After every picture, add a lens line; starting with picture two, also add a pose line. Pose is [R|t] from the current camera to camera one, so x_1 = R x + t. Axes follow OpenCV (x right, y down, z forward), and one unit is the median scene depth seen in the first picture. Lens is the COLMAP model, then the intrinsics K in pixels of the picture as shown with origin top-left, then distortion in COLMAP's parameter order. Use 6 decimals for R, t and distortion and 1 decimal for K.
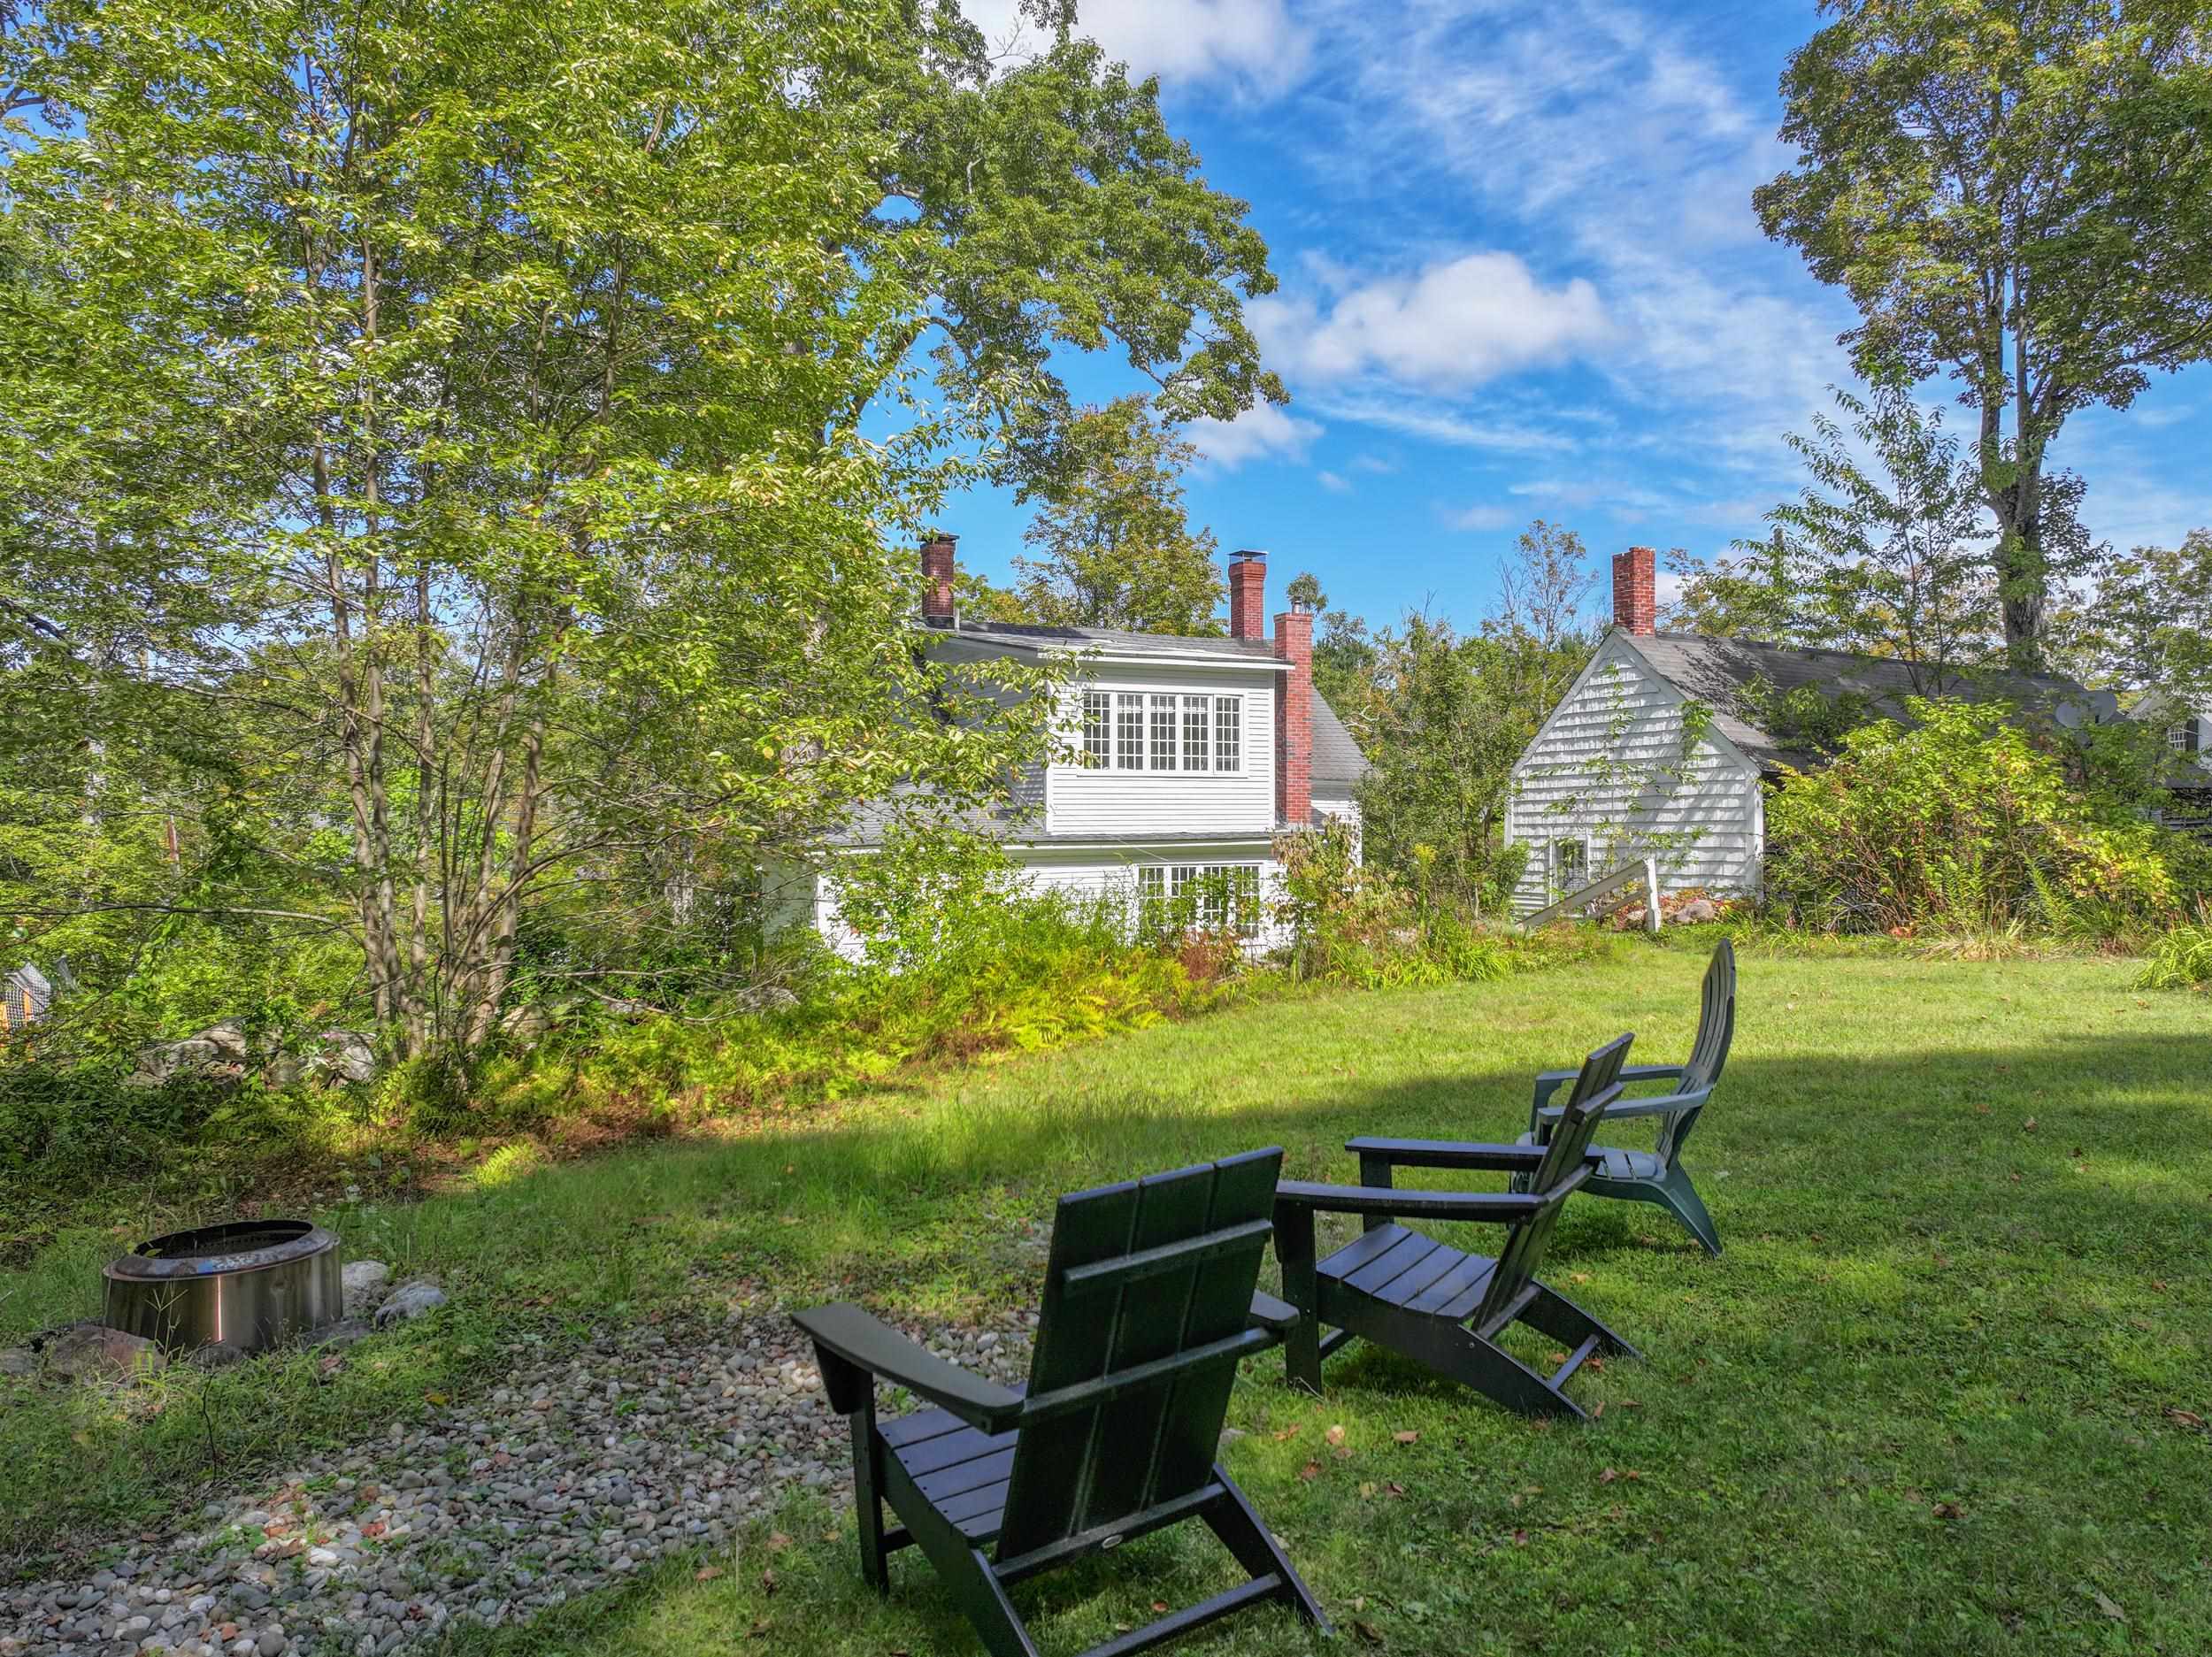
lens RADIAL K [[1602.6, 0, 1106.0], [0, 1602.6, 828.5], [0, 0, 1]] dist [0.011678, 0.000657]
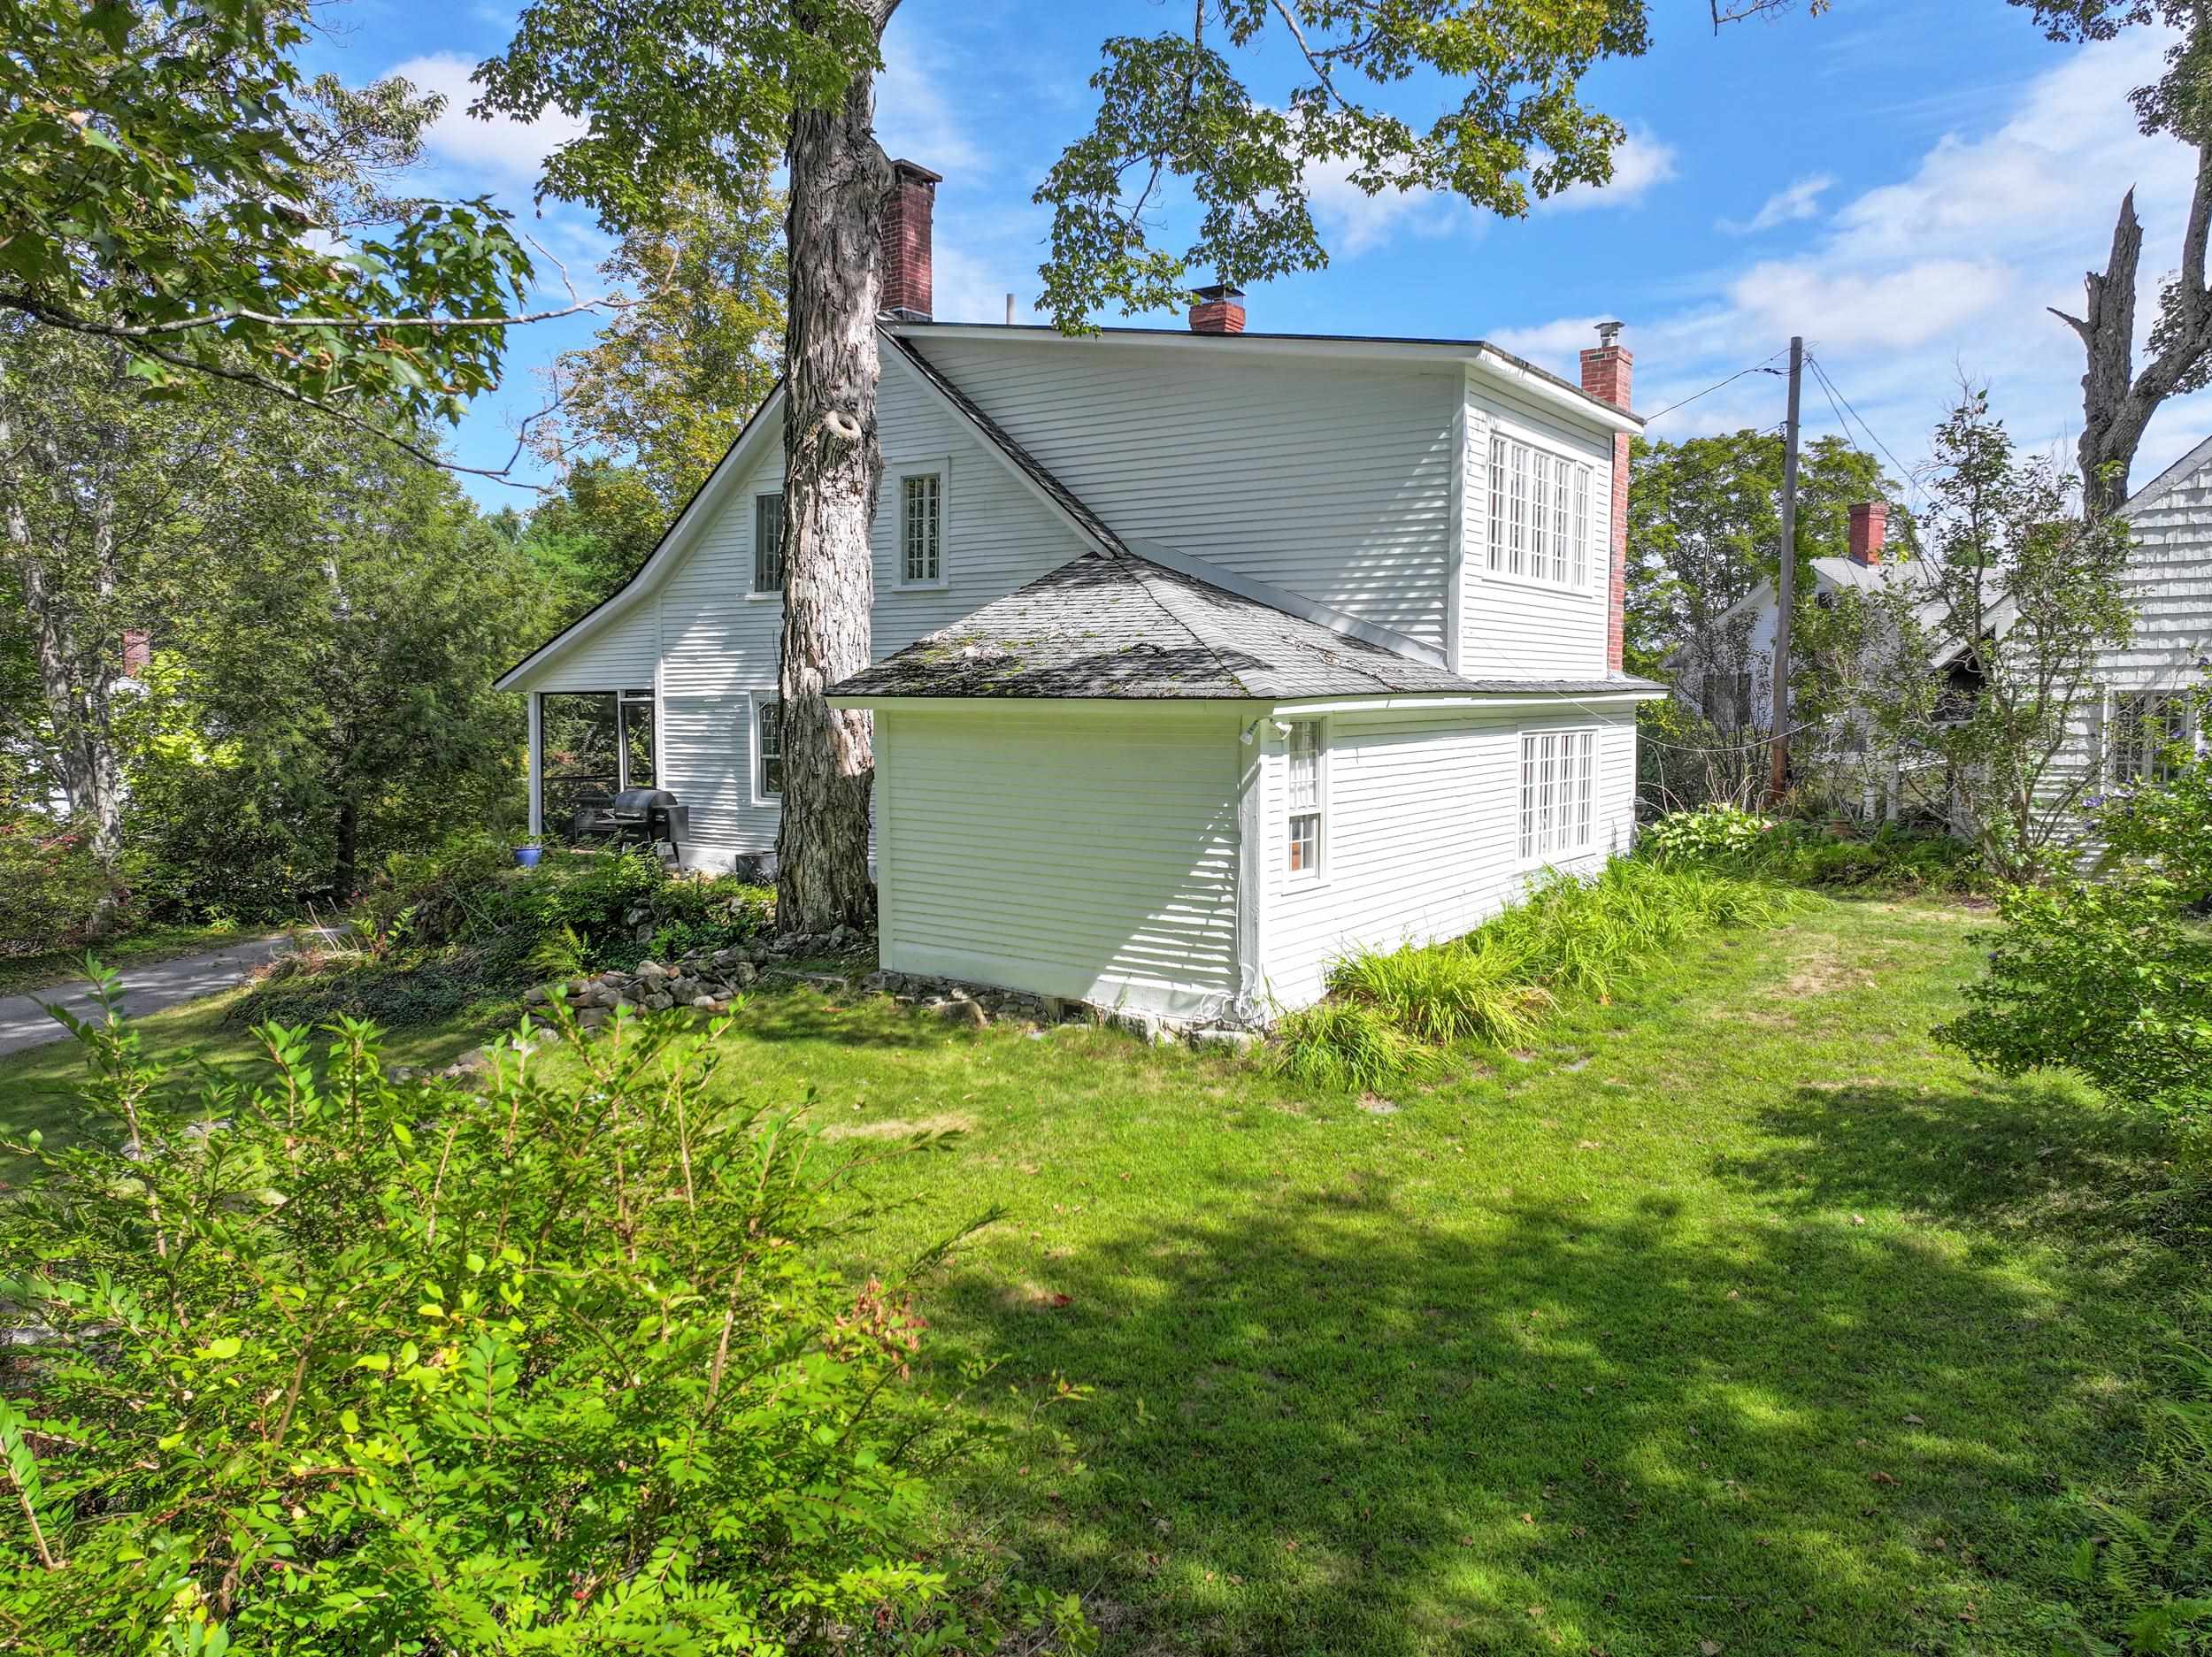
lens RADIAL K [[1565.5, 0, 1127.0], [0, 1565.5, 822.3], [0, 0, 1]] dist [-0.005081, 0.019008]
pose [[0.865801, -0.040073, 0.498781, -0.408674], [0.000469, 0.996853, 0.079274, 0.009667], [-0.500388, -0.068402, 0.863095, 0.561592]]
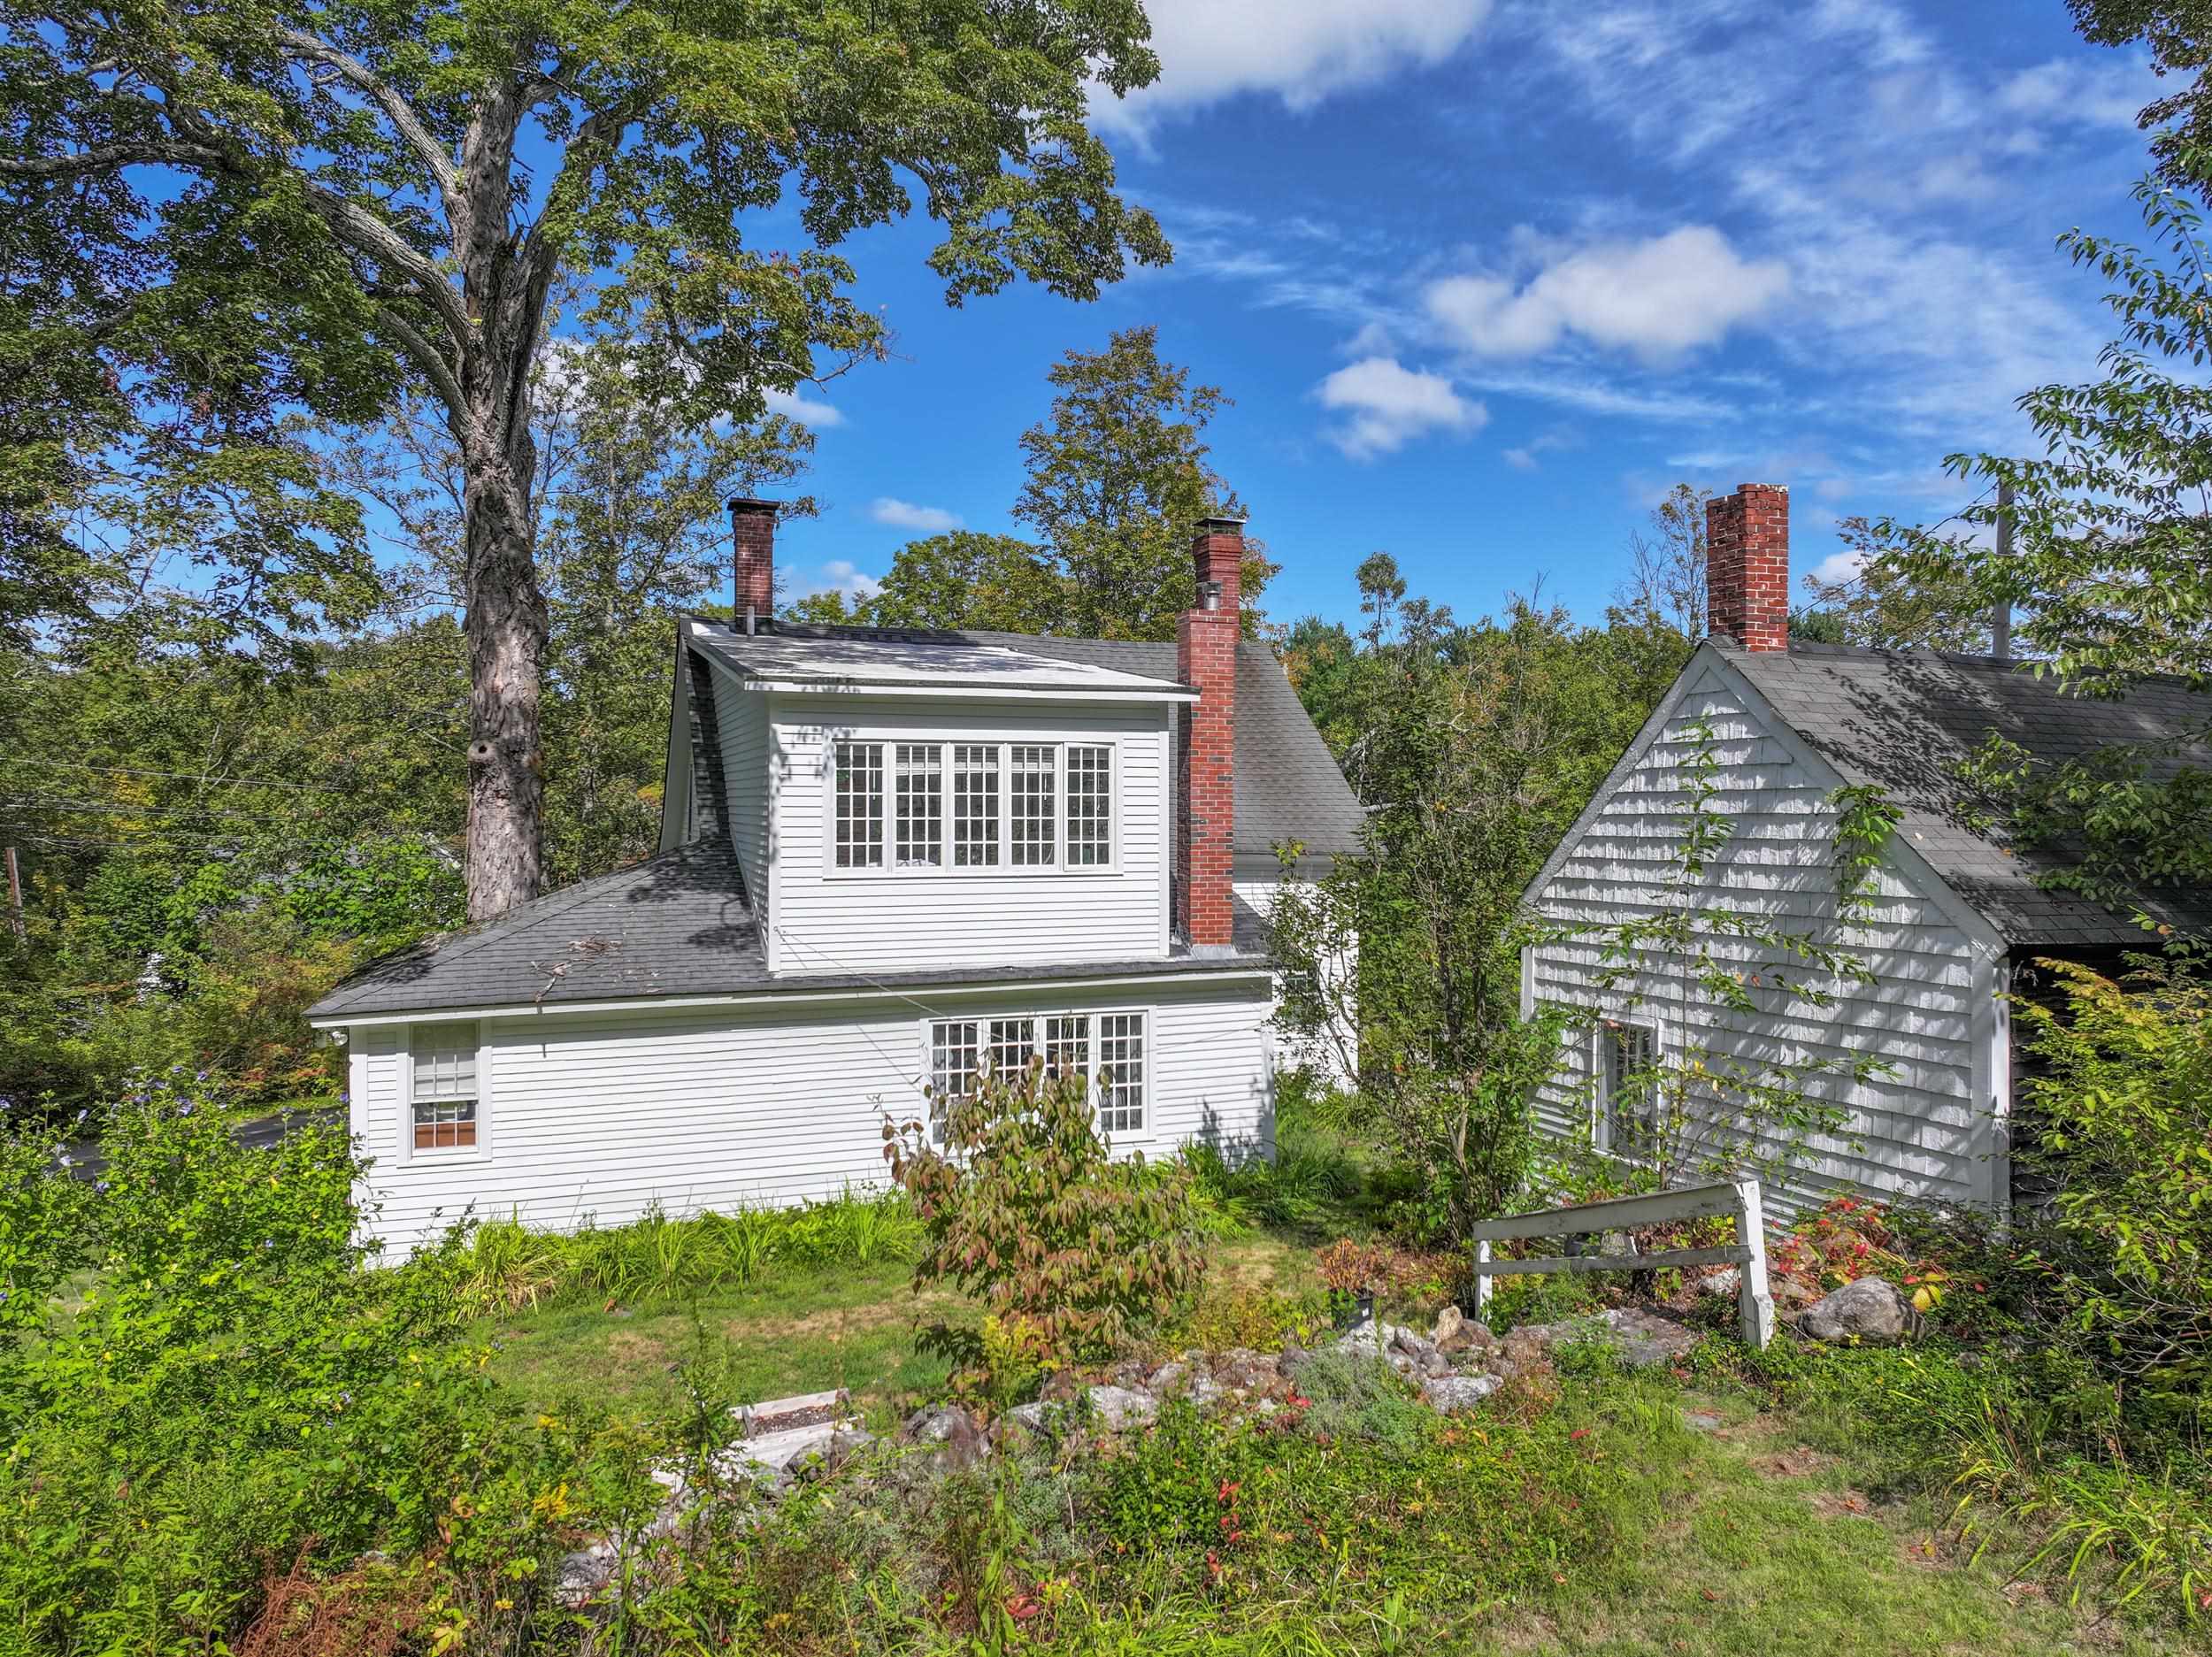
lens RADIAL K [[1565.5, 0, 1127.0], [0, 1565.5, 822.3], [0, 0, 1]] dist [-0.005081, 0.019008]
pose [[0.995992, 0.002555, -0.089403, 0.149668], [-0.001882, 0.999969, 0.007615, -0.058730], [0.089420, -0.007417, 0.995966, 0.406173]]
